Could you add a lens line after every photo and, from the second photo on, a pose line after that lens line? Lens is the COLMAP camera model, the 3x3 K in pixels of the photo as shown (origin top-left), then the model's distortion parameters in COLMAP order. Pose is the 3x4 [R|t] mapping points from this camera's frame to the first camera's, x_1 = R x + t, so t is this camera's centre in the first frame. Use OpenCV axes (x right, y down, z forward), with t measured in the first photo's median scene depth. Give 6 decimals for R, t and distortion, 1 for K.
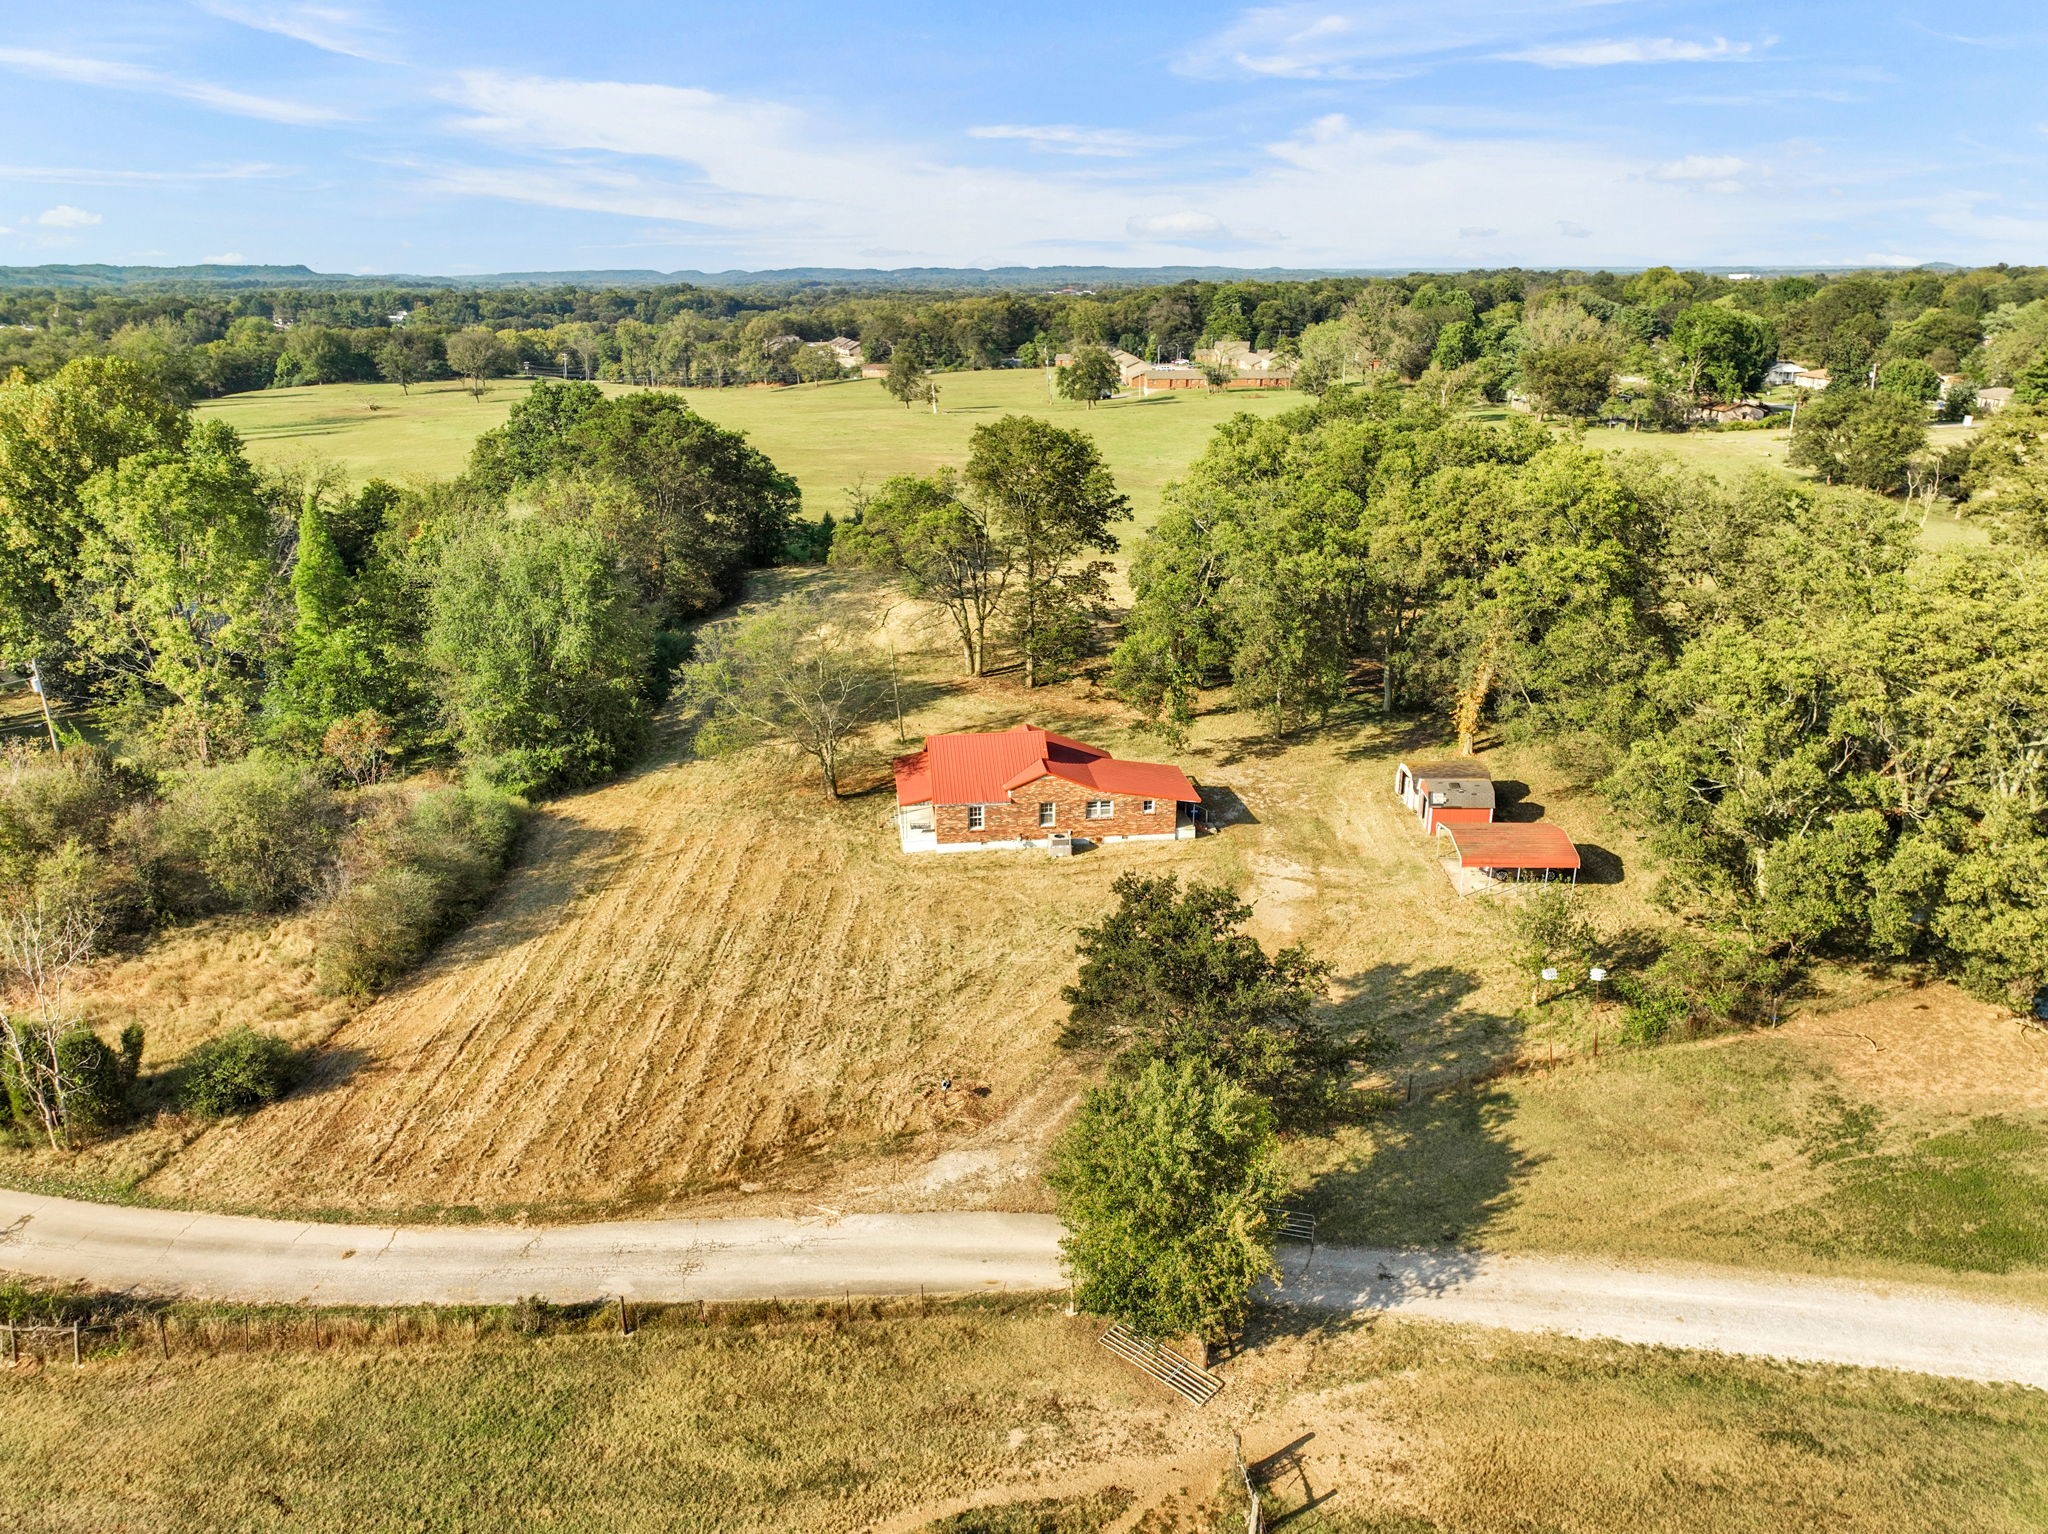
lens RADIAL K [[1451.4, 0, 1020.2], [0, 1451.4, 783.0], [0, 0, 1]] dist [-0.003494, 0.019868]
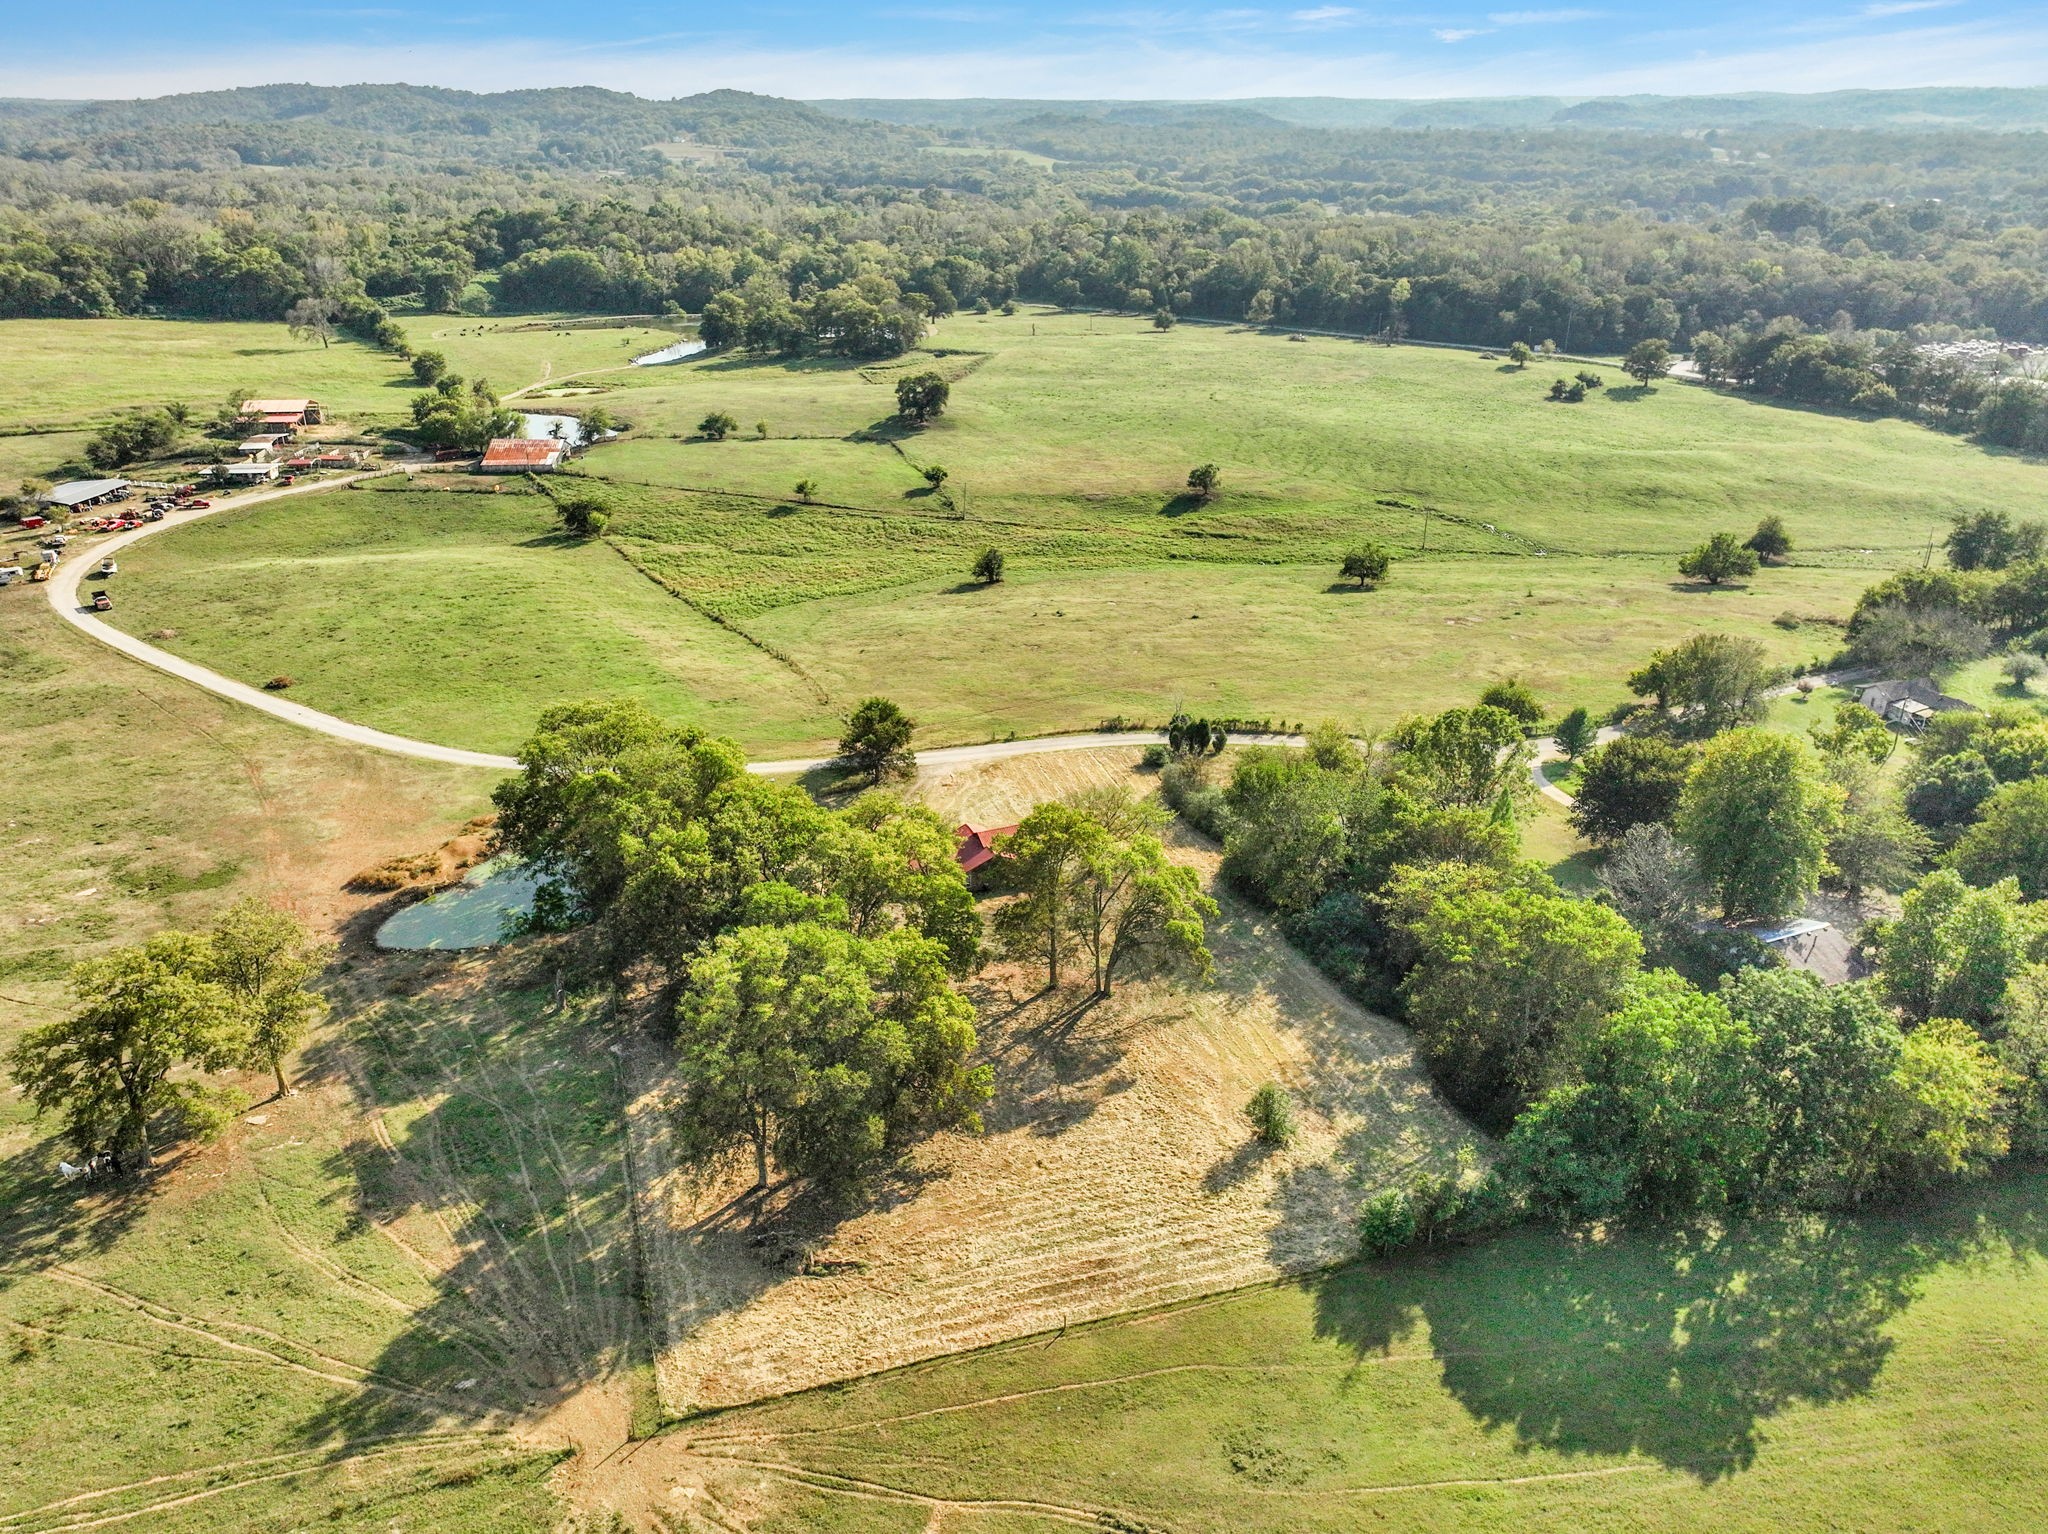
lens RADIAL K [[1488.0, 0, 1018.3], [0, 1488.0, 813.8], [0, 0, 1]] dist [-0.003300, 0.019080]
pose [[-0.956808, 0.134489, -0.257742, 0.509018], [-0.087313, 0.712699, 0.696015, -1.553740], [0.277299, 0.688457, -0.670173, 2.467831]]
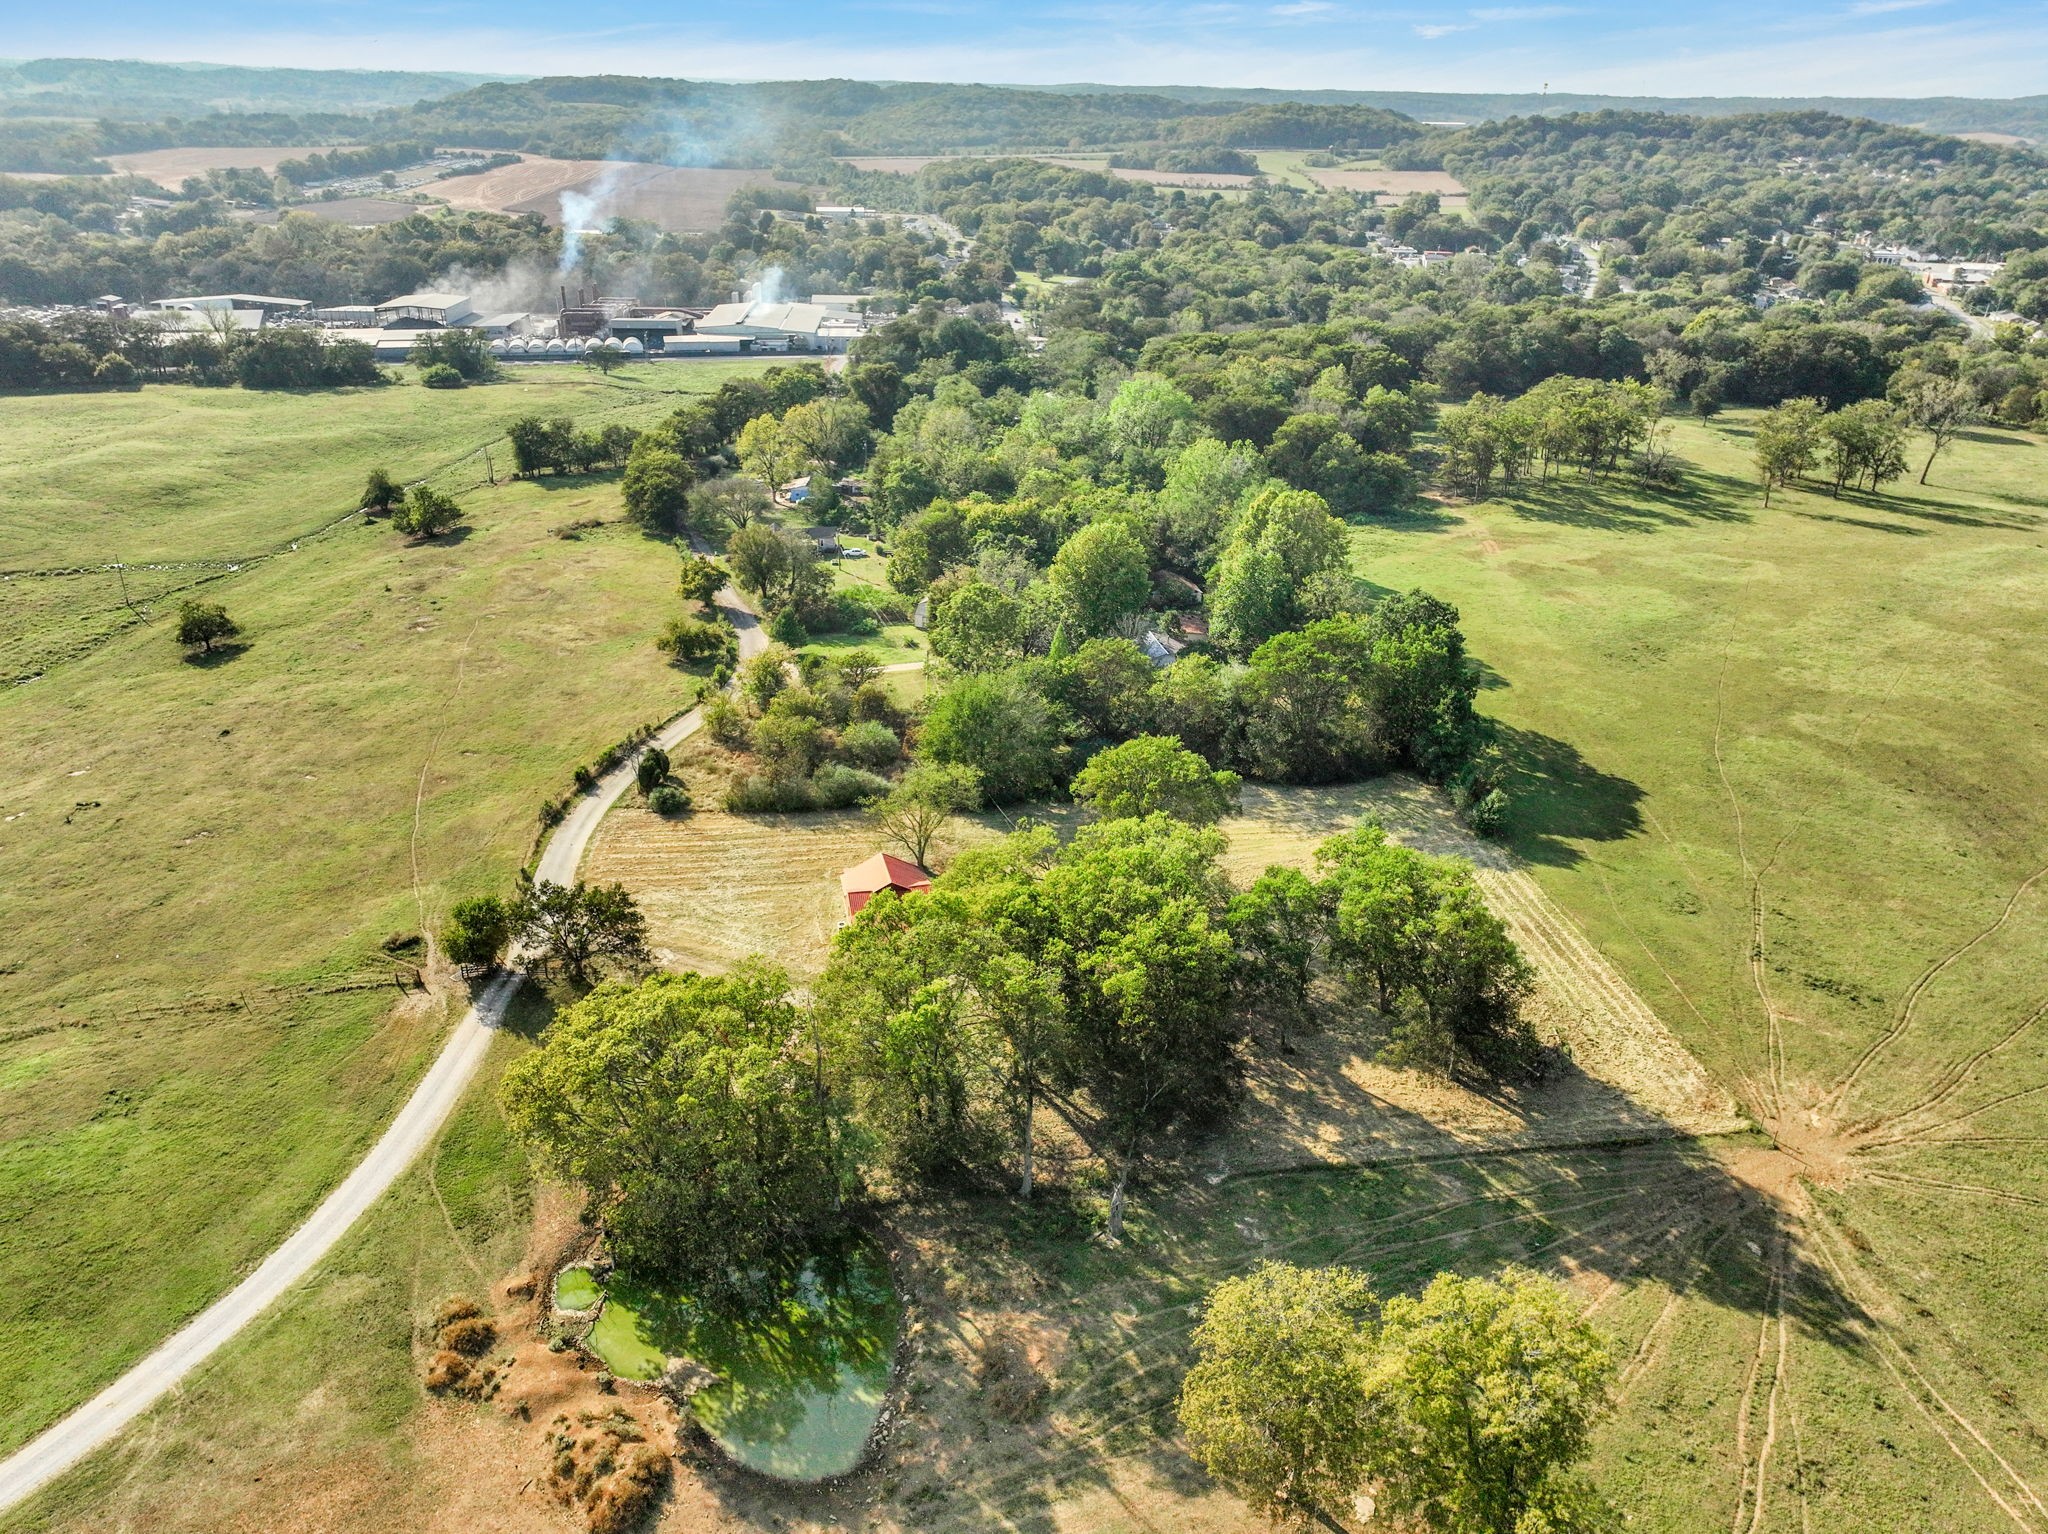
lens RADIAL K [[1451.4, 0, 1018.5], [0, 1451.4, 764.2], [0, 0, 1]] dist [-0.003494, 0.019868]
pose [[0.115545, 0.429429, -0.895679, 1.677932], [-0.350616, 0.861308, 0.367719, -0.931391], [0.929364, 0.271551, 0.250085, 0.668868]]
